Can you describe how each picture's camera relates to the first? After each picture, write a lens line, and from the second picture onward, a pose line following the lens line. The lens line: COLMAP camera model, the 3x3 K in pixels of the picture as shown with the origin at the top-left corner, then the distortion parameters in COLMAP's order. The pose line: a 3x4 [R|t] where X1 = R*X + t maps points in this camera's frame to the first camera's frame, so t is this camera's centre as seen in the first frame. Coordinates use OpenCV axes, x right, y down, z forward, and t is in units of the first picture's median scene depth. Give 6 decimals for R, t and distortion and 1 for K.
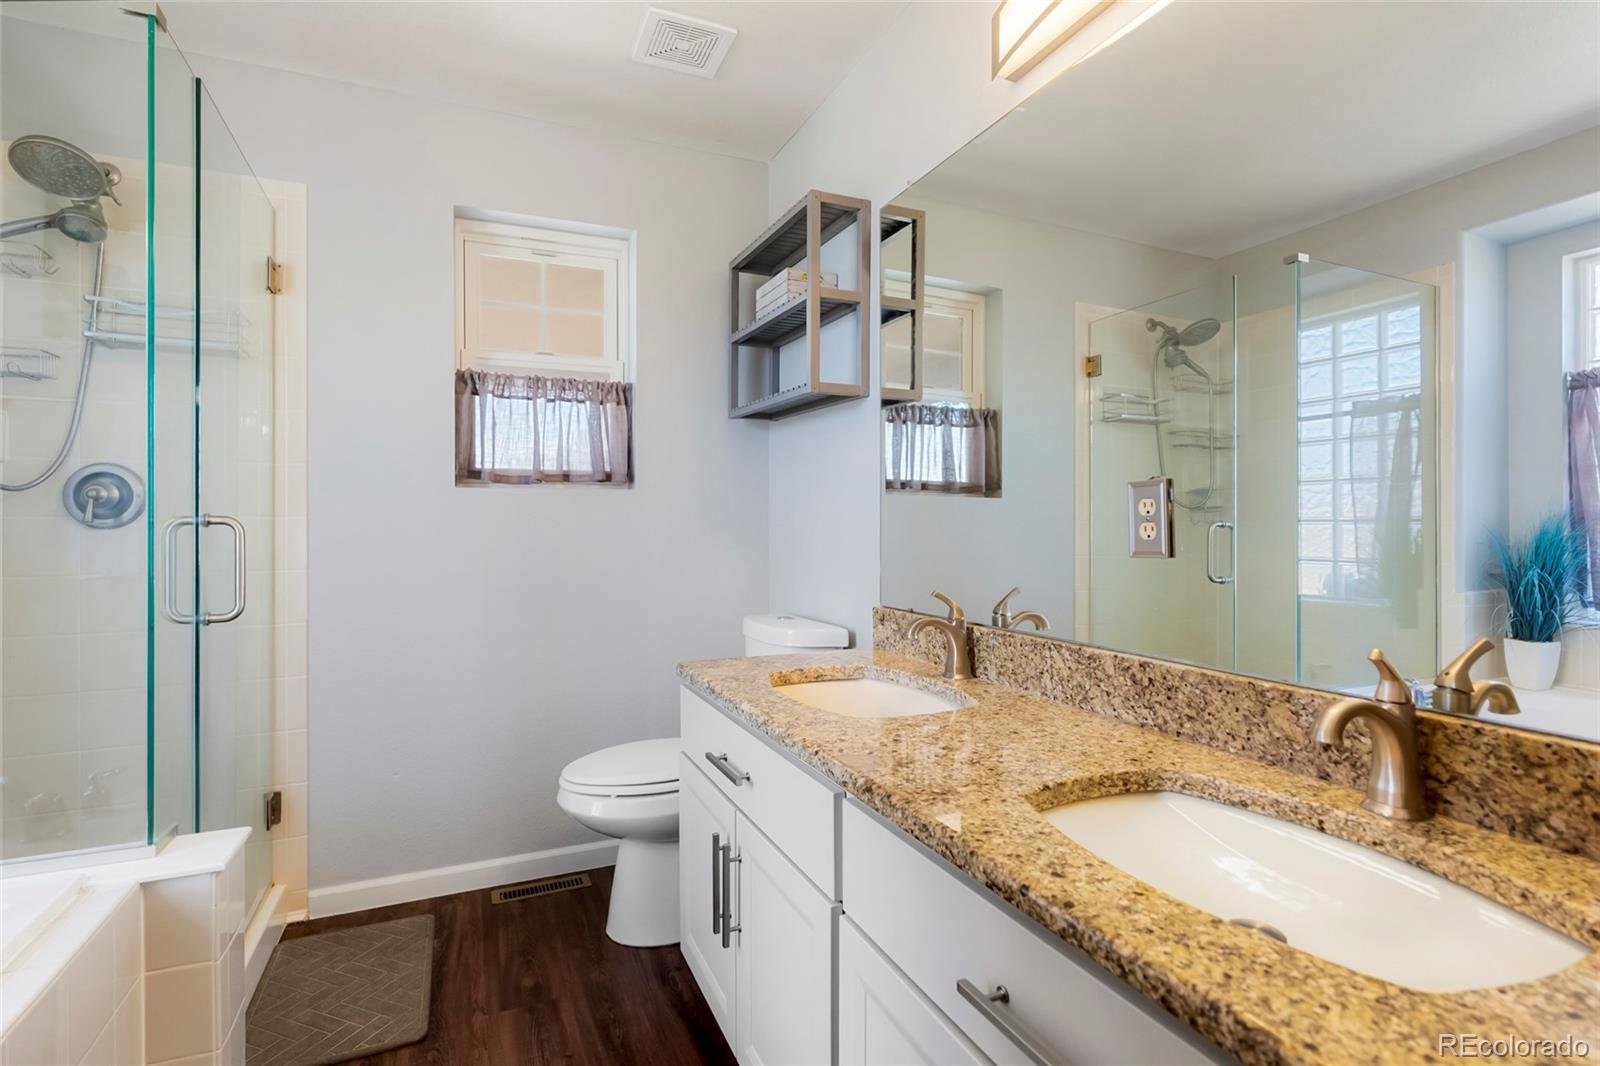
lens RADIAL K [[796.7, 0, 800.9], [0, 796.7, 525.3], [0, 0, 1]] dist [-0.002530, 0.003586]
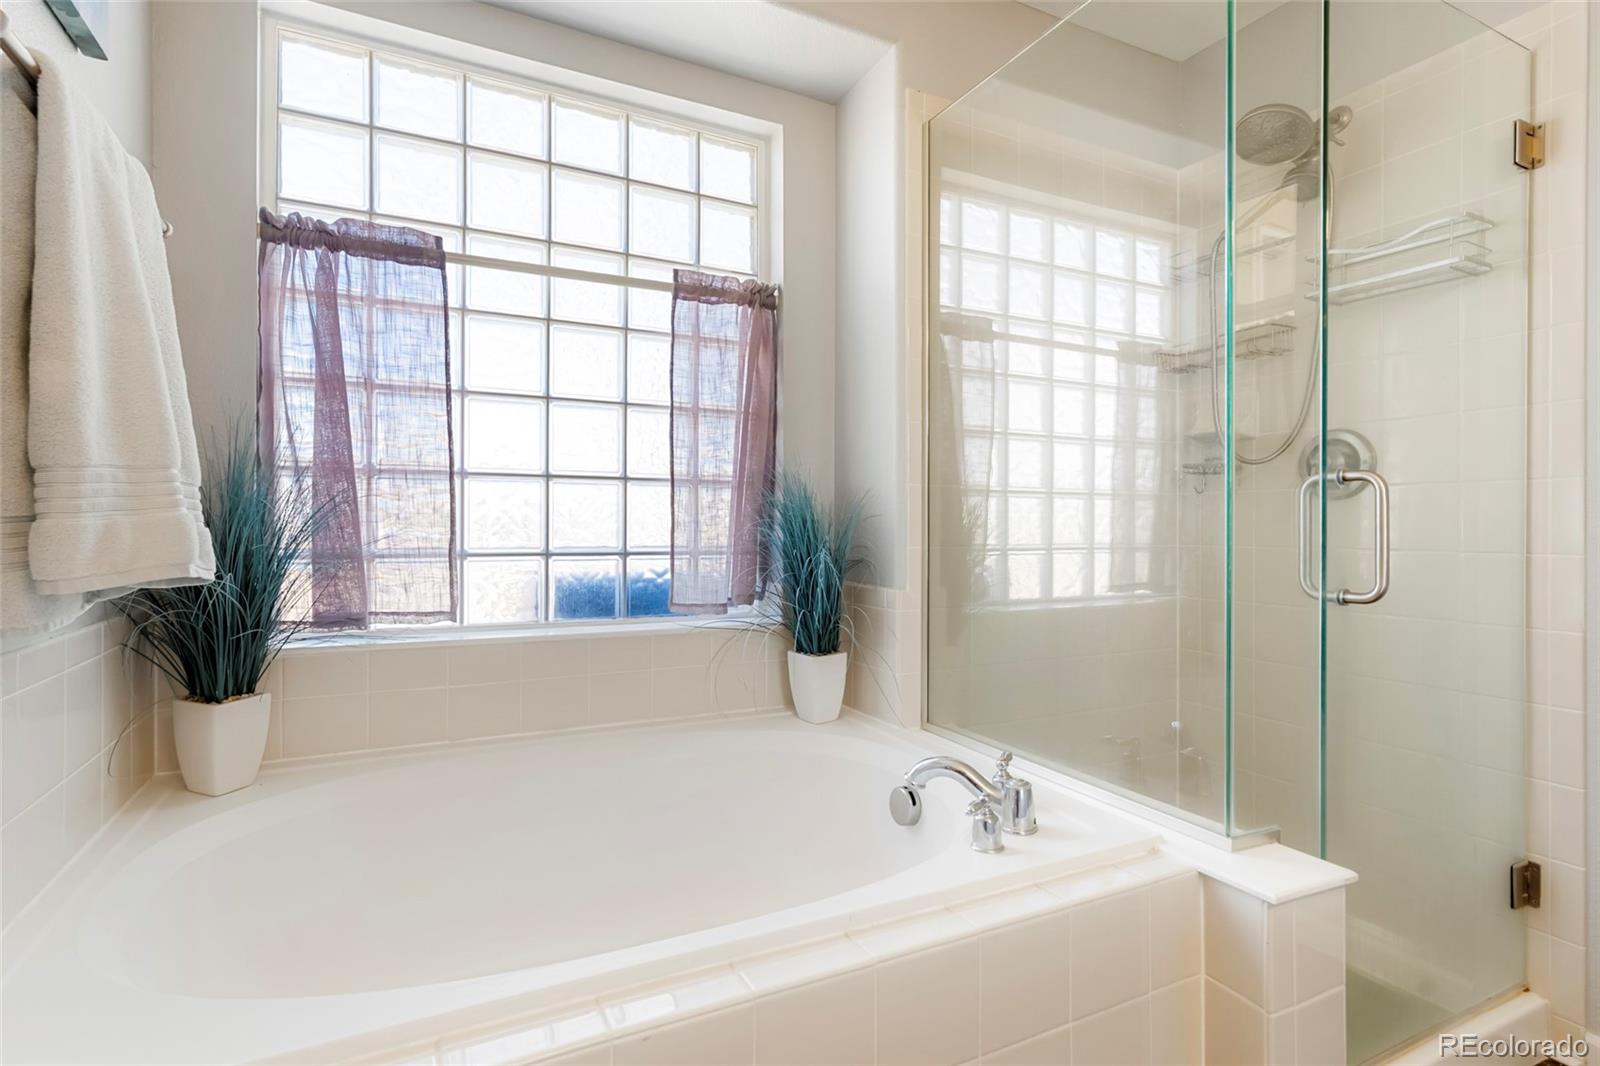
lens RADIAL K [[796.7, 0, 798.6], [0, 796.7, 523.9], [0, 0, 1]] dist [-0.002530, 0.003586]
pose [[0.042719, 0.001288, -0.999086, 0.031988], [-0.009741, 0.999952, 0.000872, 0.036099], [0.999040, 0.009695, 0.042730, 0.310865]]
